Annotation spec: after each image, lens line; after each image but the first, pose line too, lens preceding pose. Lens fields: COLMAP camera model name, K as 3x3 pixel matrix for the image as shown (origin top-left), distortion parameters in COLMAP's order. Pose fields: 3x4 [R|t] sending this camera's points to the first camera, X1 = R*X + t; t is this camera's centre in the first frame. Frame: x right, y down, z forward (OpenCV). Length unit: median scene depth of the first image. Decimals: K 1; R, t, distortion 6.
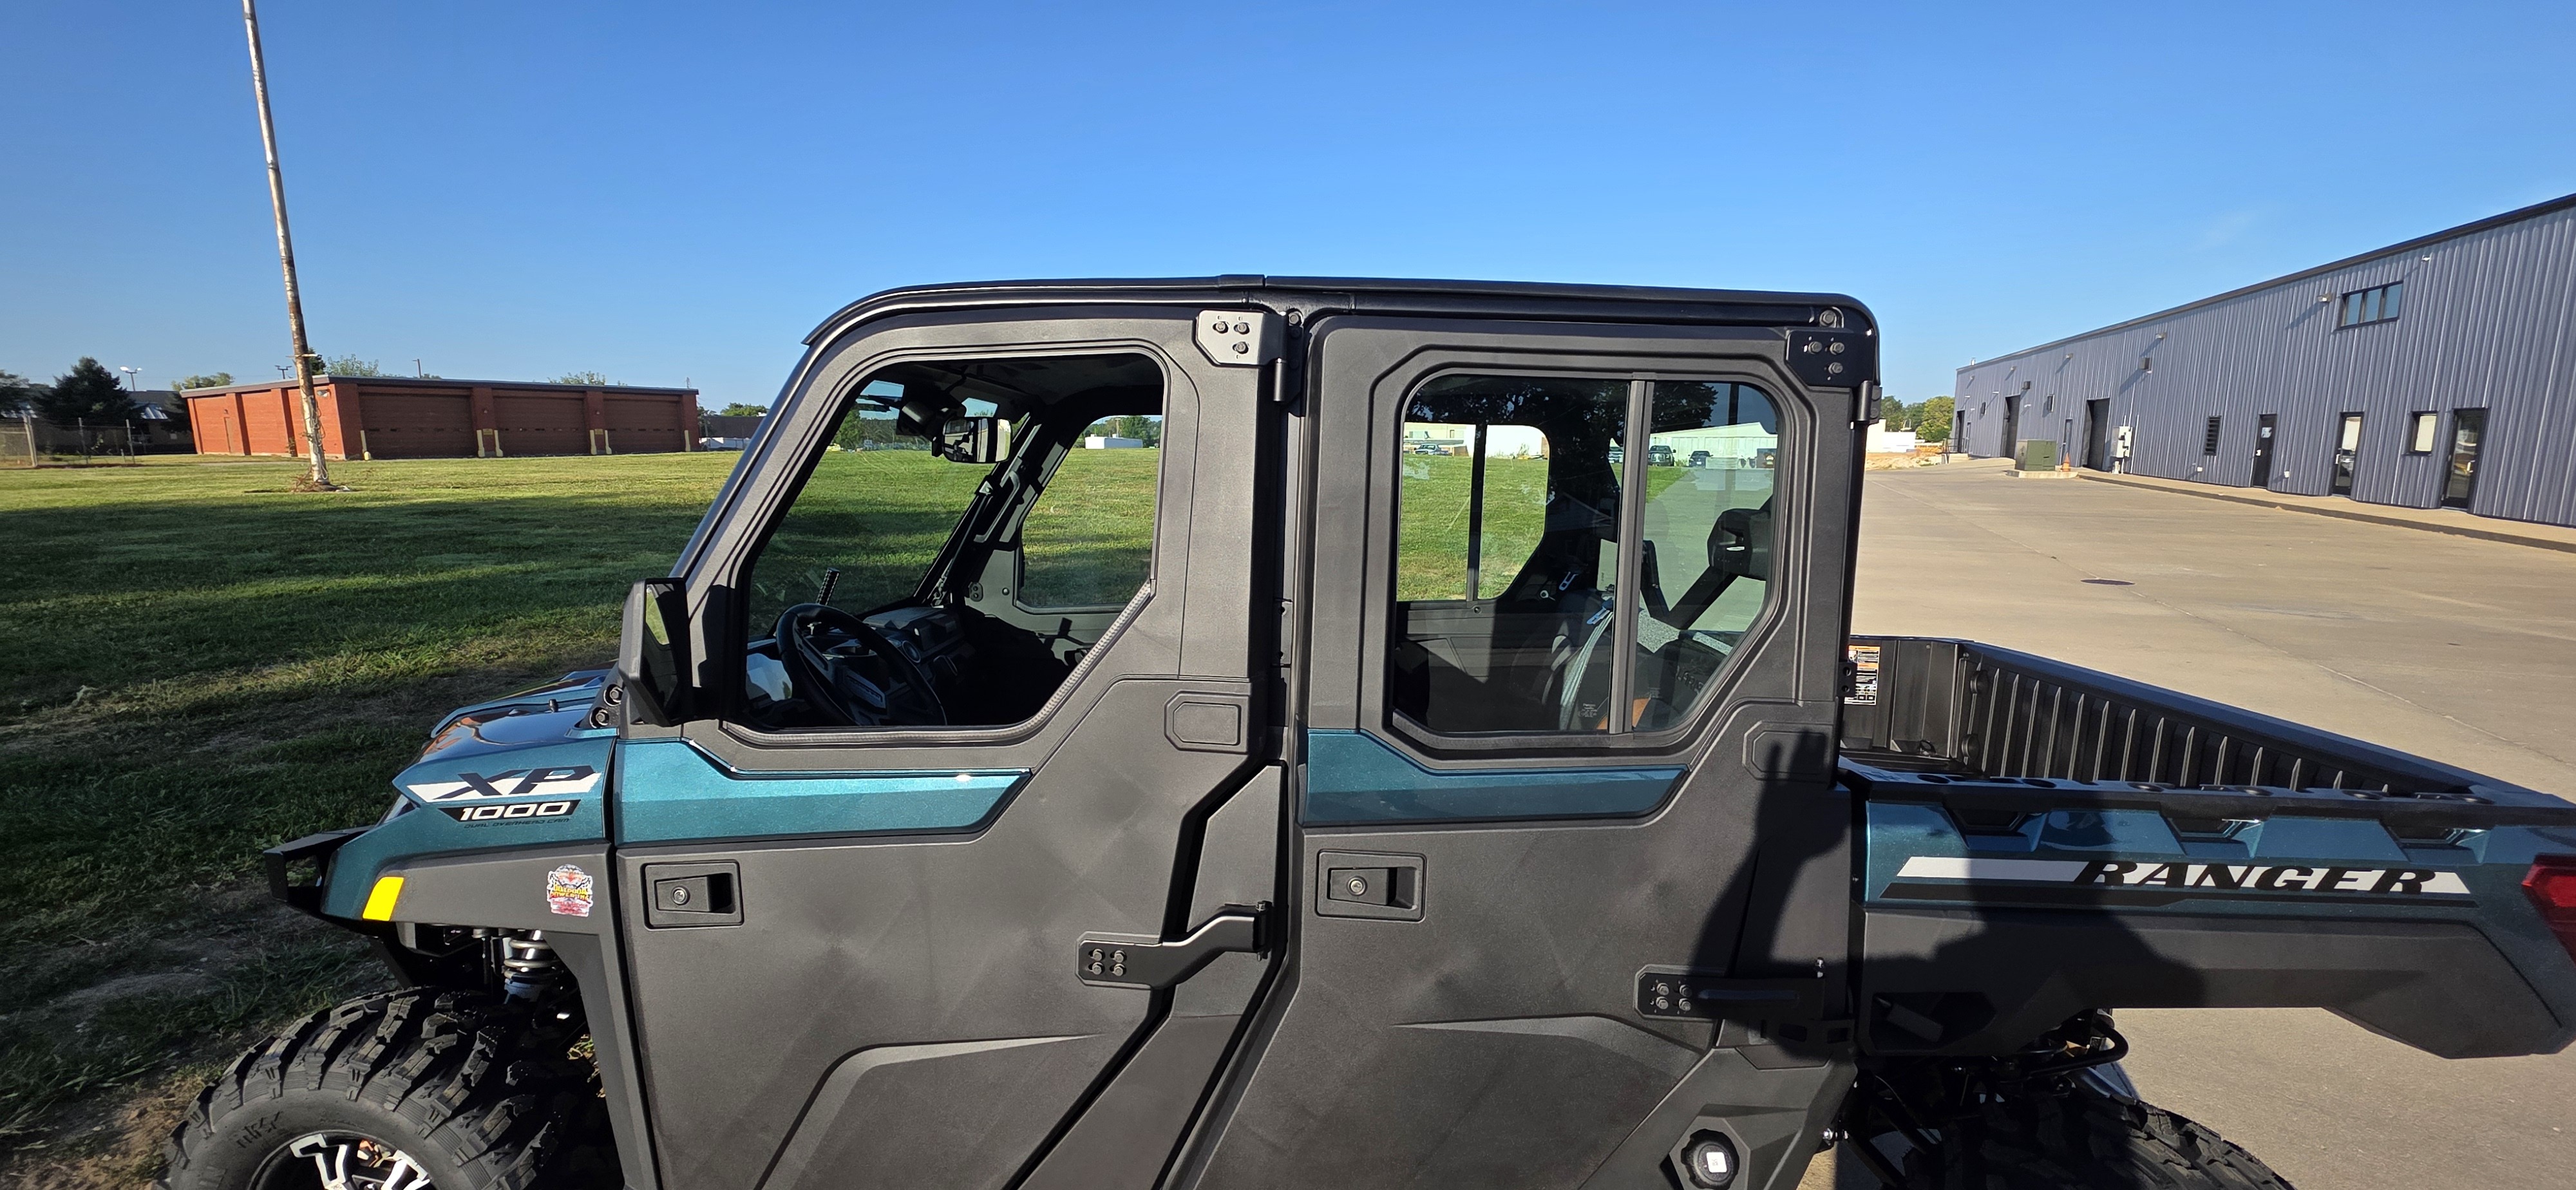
lens RADIAL K [[1024.6, 0, 1288.5], [0, 1024.6, 590.4], [0, 0, 1]] dist [0.002812, -0.000692]
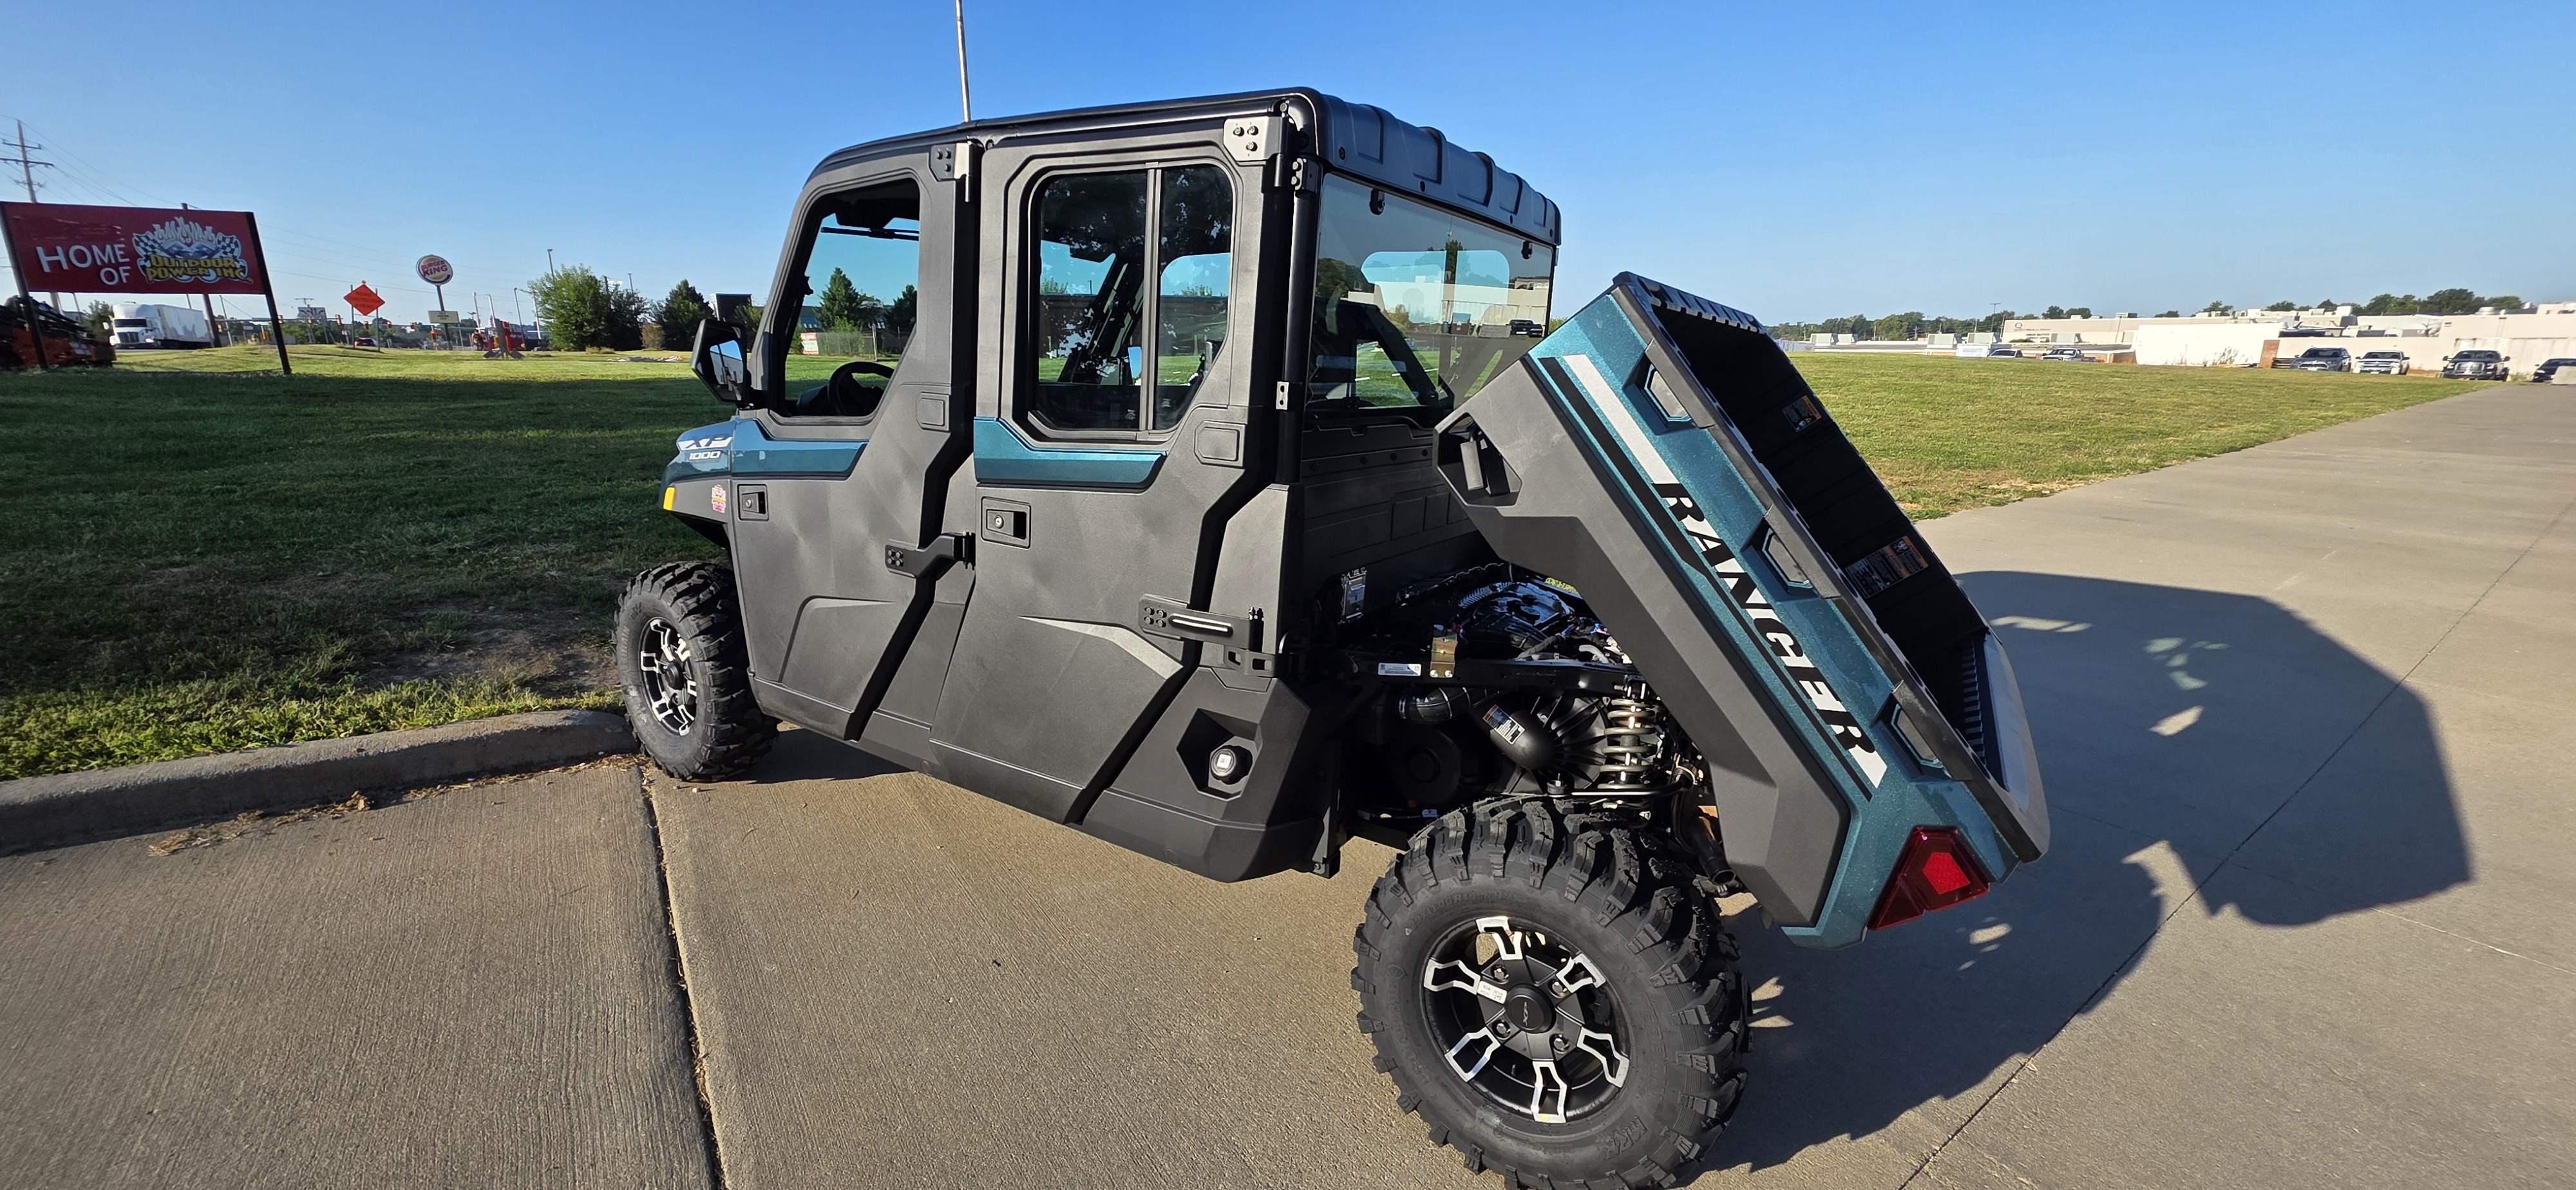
lens RADIAL K [[1024.6, 0, 1285.0], [0, 1024.6, 588.4], [0, 0, 1]] dist [0.002812, -0.000692]
pose [[0.866368, 0.115896, -0.485773, 1.075653], [-0.073742, 0.991725, 0.105089, 0.172417], [0.493932, -0.055223, 0.867745, -0.121845]]
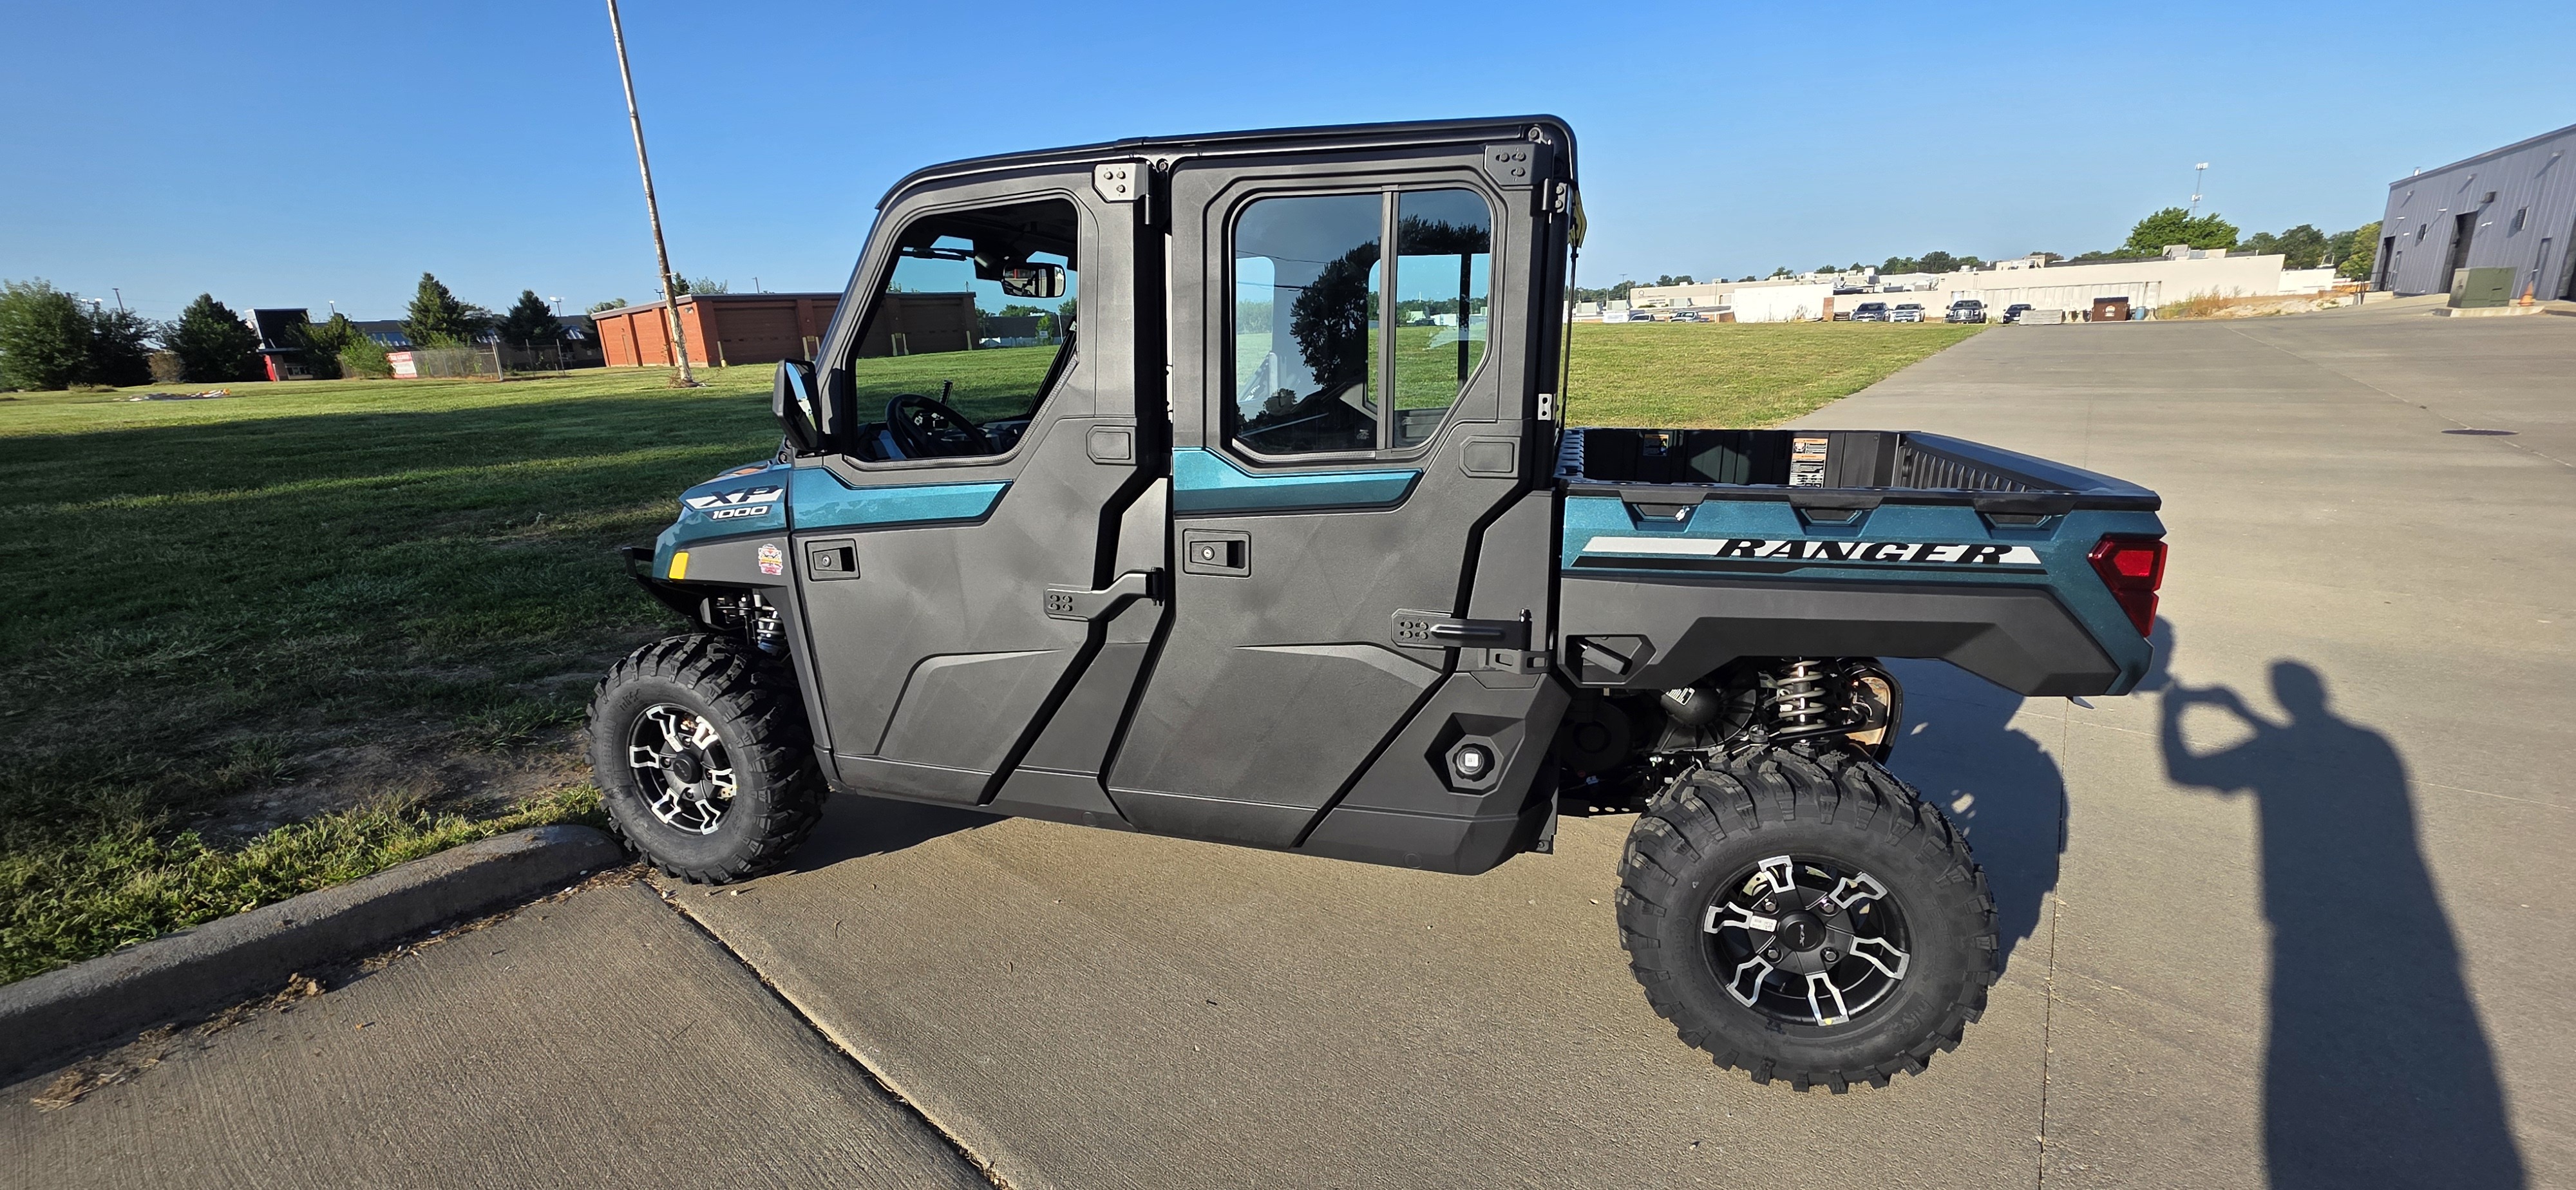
lens RADIAL K [[1024.6, 0, 1285.6], [0, 1024.6, 588.4], [0, 0, 1]] dist [0.002812, -0.000692]
pose [[0.971243, 0.017388, -0.237455, 0.478794], [0.008575, 0.994128, 0.107870, 0.158701], [0.237937, -0.106804, 0.965391, -0.387298]]
